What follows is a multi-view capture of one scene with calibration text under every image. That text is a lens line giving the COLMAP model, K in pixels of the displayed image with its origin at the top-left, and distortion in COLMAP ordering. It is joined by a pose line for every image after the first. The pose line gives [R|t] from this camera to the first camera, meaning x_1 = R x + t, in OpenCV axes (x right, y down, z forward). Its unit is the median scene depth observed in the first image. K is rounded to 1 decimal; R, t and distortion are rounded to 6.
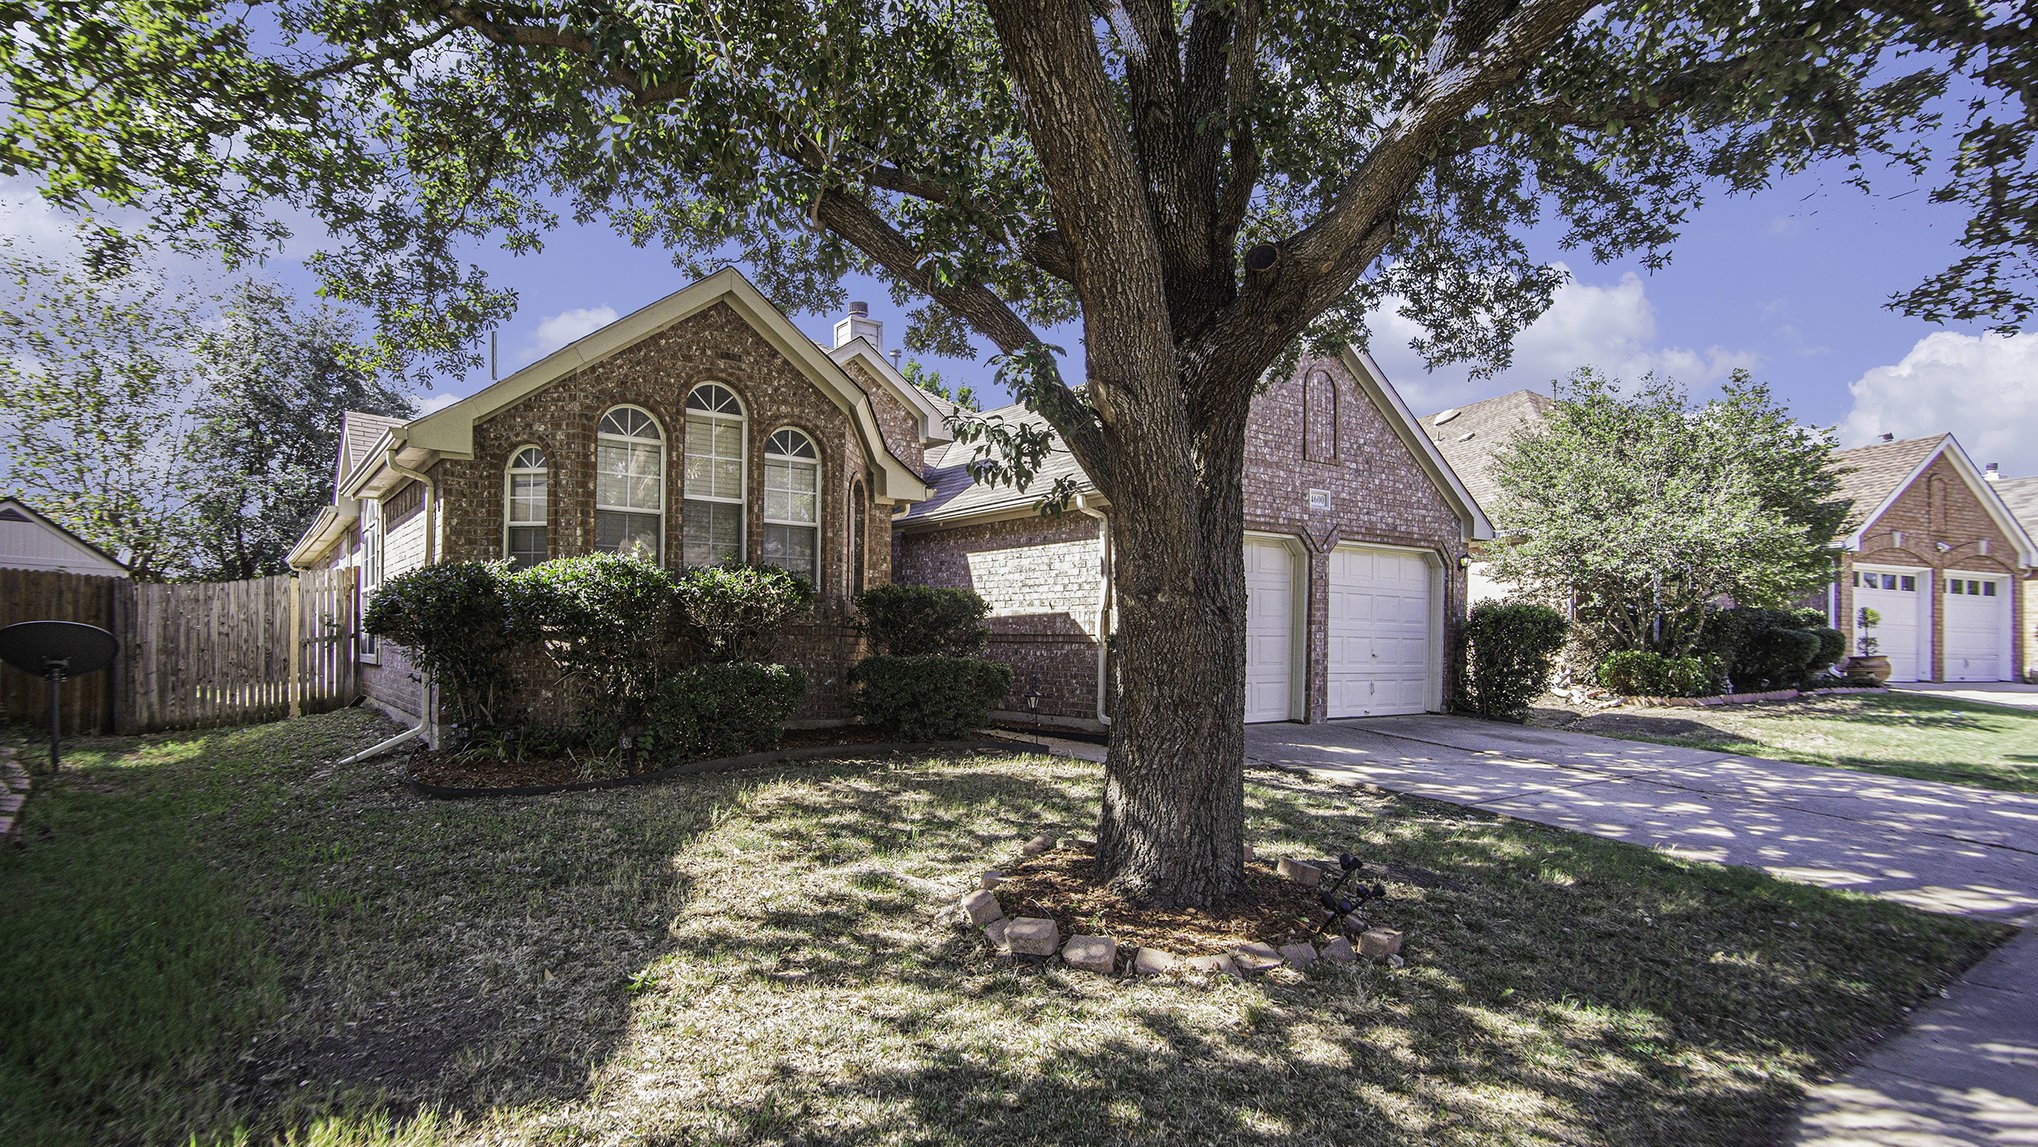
lens RADIAL K [[1087.5, 0, 1008.2], [0, 1087.5, 571.6], [0, 0, 1]] dist [-0.024324, 0.001092]
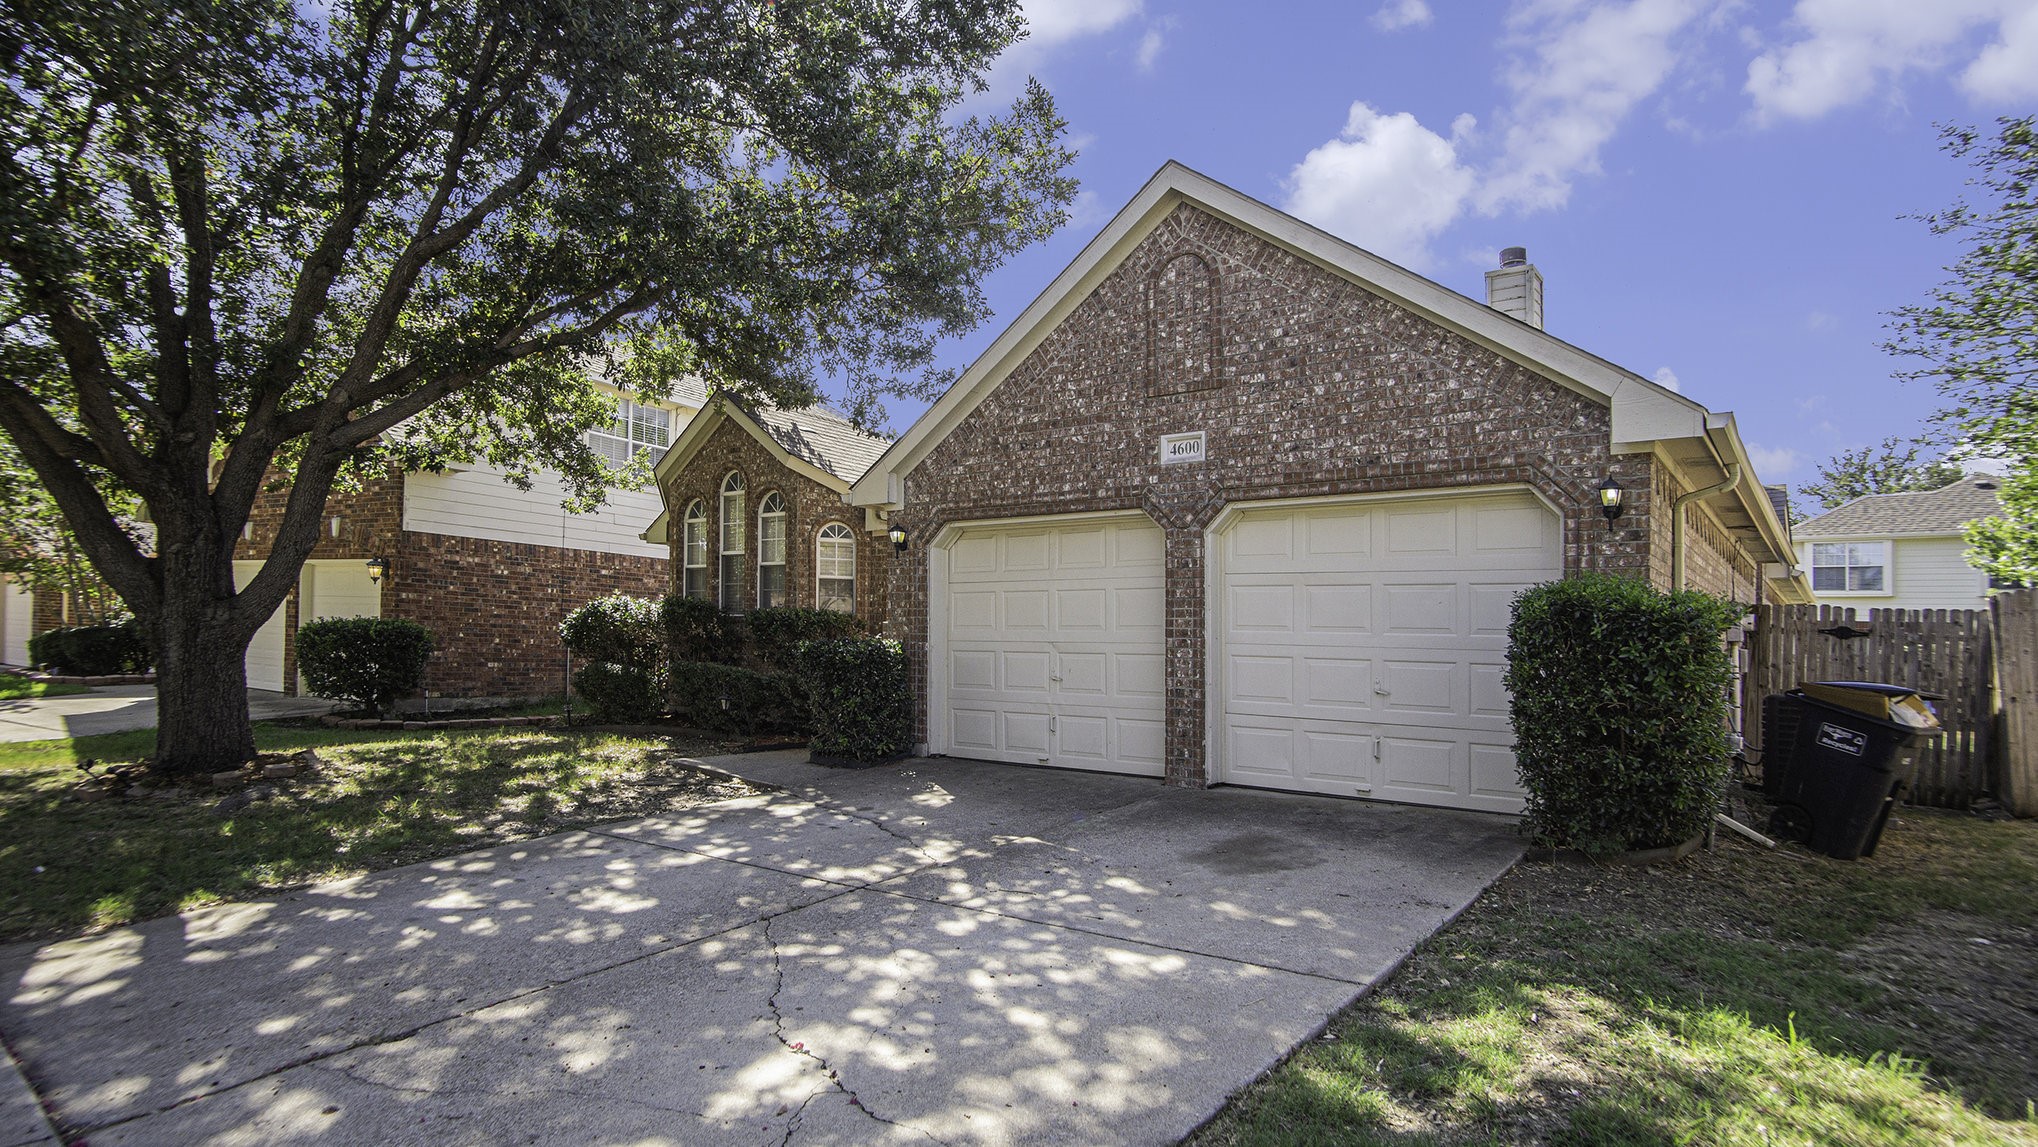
lens RADIAL K [[1087.5, 0, 1008.2], [0, 1087.5, 571.6], [0, 0, 1]] dist [-0.024324, 0.001092]
pose [[0.285103, -0.073952, -0.955640, 0.909404], [0.039453, 0.997080, -0.065388, 0.049293], [0.957684, -0.019061, 0.287188, 0.724549]]
